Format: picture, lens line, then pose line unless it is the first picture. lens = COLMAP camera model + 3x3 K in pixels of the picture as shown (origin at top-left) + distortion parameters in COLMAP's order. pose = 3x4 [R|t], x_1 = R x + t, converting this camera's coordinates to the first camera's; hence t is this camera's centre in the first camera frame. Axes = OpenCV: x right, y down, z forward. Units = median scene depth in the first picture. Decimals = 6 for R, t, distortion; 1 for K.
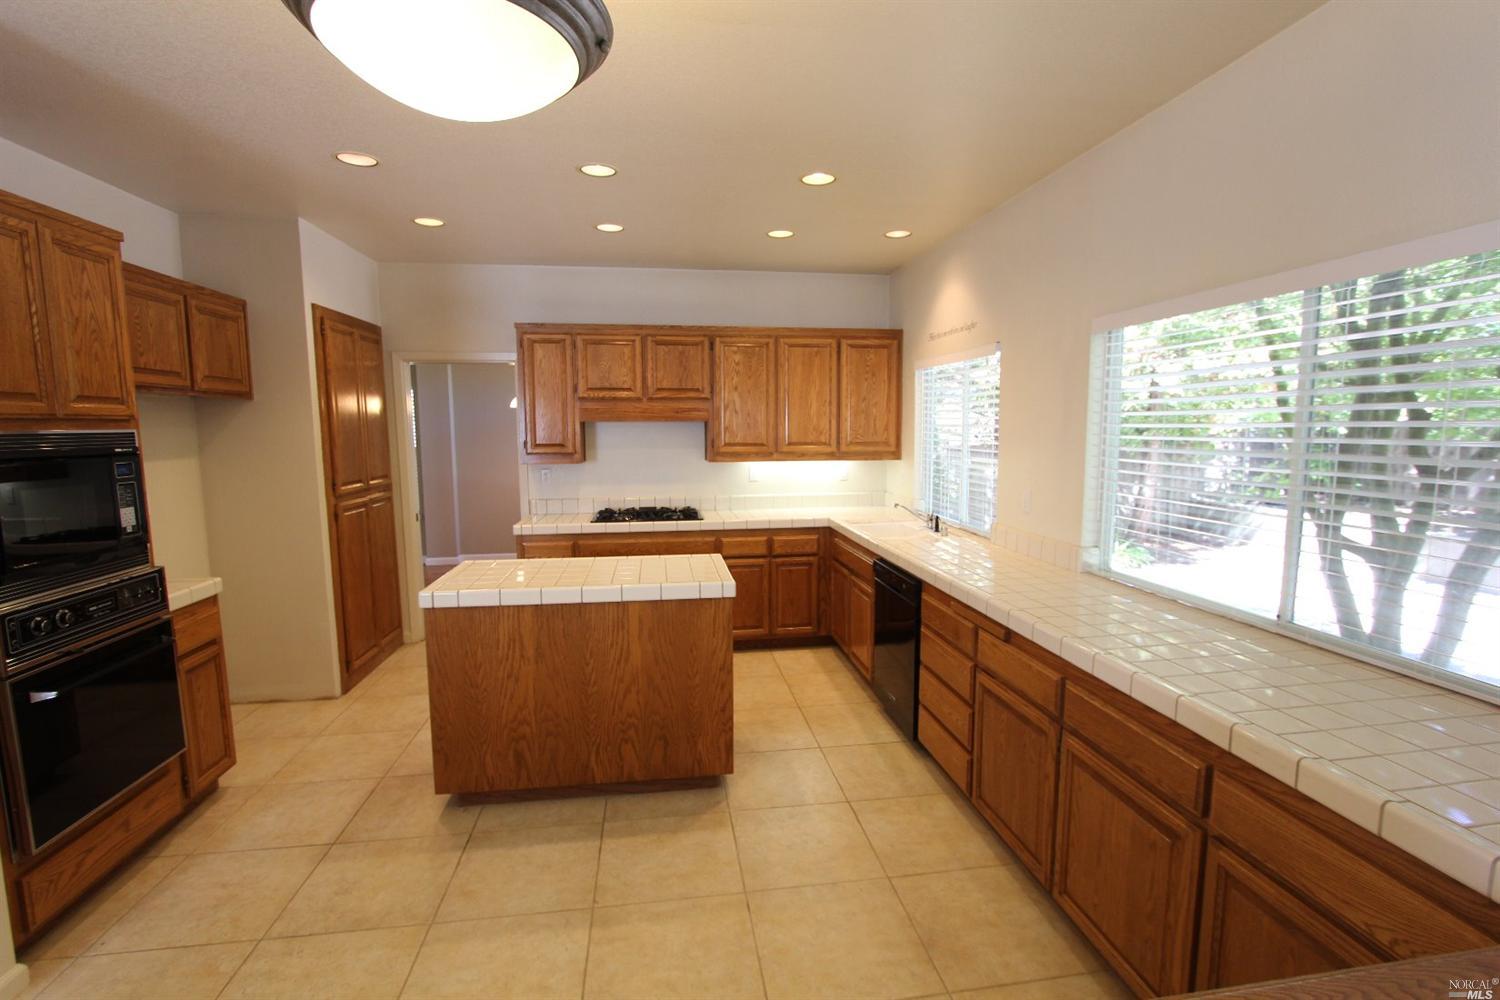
lens RADIAL K [[690.5, 0, 755.6], [0, 690.5, 505.7], [0, 0, 1]] dist [-0.019823, 0.001903]
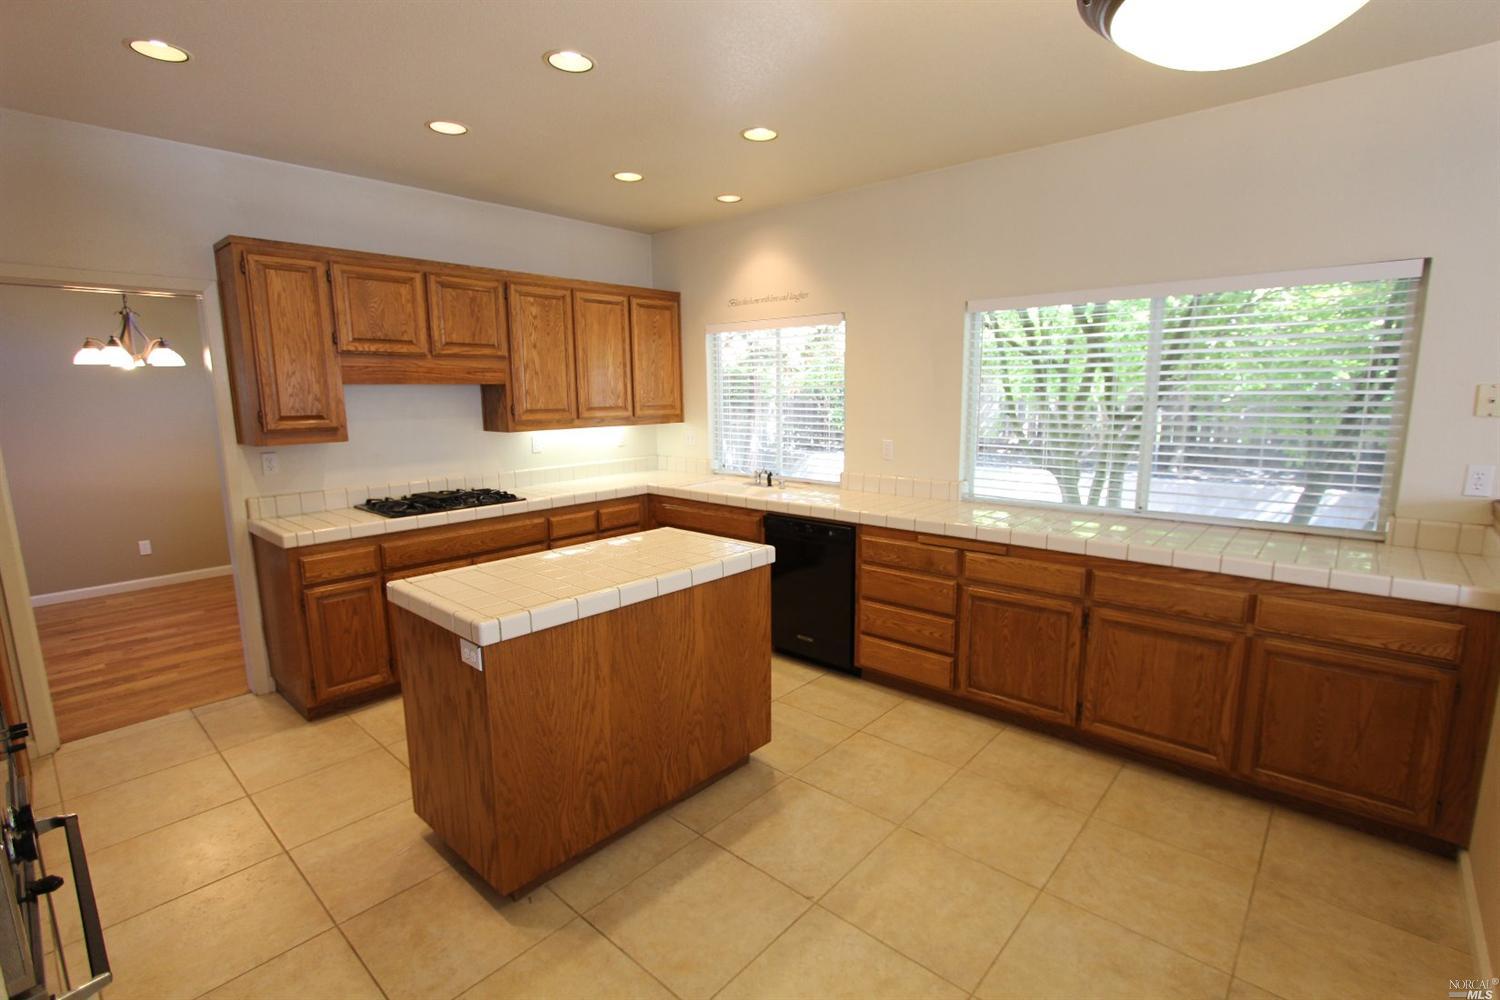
lens RADIAL K [[690.5, 0, 755.6], [0, 690.5, 505.7], [0, 0, 1]] dist [-0.019823, 0.001903]
pose [[0.767402, -0.109782, 0.631697, -0.396562], [0.080448, 0.993933, 0.075004, -0.013269], [-0.636099, -0.006739, 0.771578, 0.159822]]
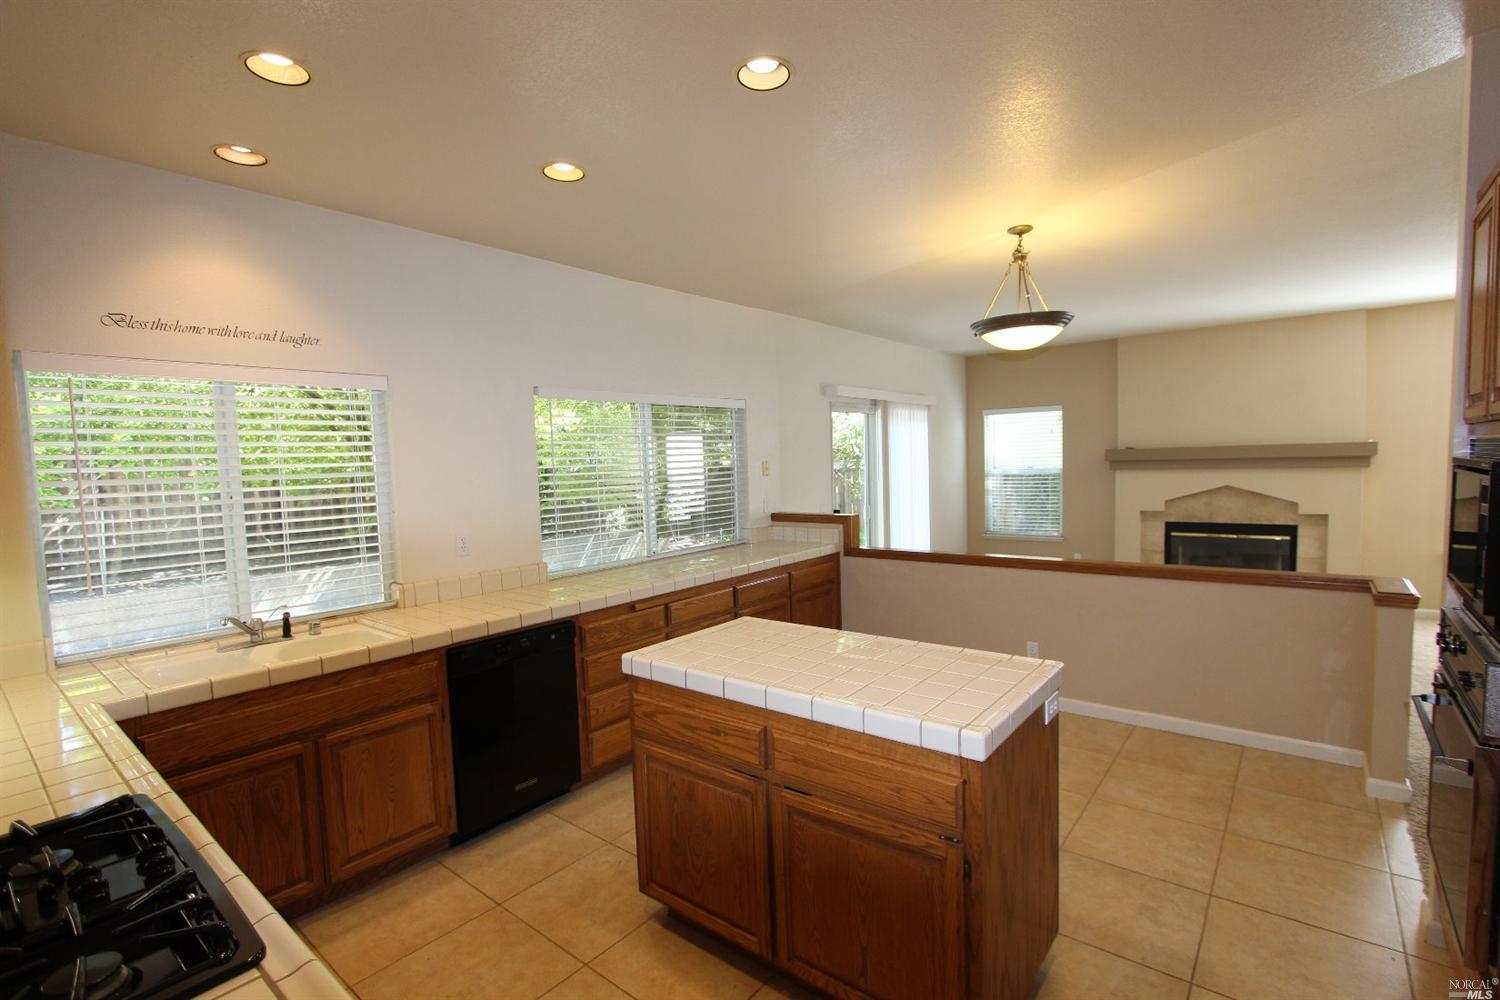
lens RADIAL K [[690.5, 0, 755.6], [0, 690.5, 505.7], [0, 0, 1]] dist [-0.019823, 0.001903]
pose [[-0.677096, -0.022611, 0.735547, -0.462155], [0.120086, 0.982735, 0.140752, -0.110606], [-0.726031, 0.183632, -0.662691, 0.973006]]
